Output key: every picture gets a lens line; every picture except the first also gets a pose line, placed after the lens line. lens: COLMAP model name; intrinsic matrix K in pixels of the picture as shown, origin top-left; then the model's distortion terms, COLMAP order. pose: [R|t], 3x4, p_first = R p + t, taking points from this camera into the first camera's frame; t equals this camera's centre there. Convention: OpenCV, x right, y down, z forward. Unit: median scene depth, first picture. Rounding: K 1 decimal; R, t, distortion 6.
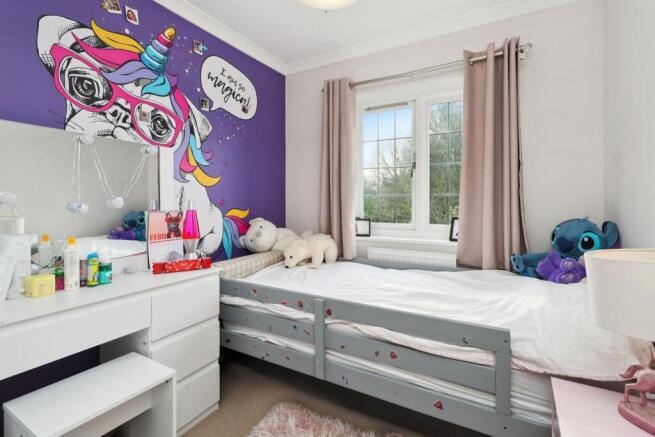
lens RADIAL K [[315.9, 0, 326.7], [0, 315.9, 204.8], [0, 0, 1]] dist [-0.000587, -0.000303]
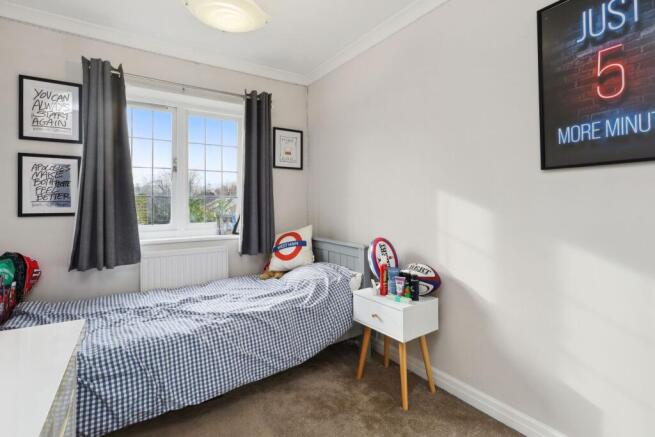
lens RADIAL K [[315.9, 0, 326.7], [0, 315.9, 204.8], [0, 0, 1]] dist [-0.000587, -0.000303]
pose [[0.438675, 0.000330, 0.898646, -0.490268], [0.004495, 0.999987, -0.002562, 0.000520], [-0.898634, 0.005163, 0.438668, 0.091574]]
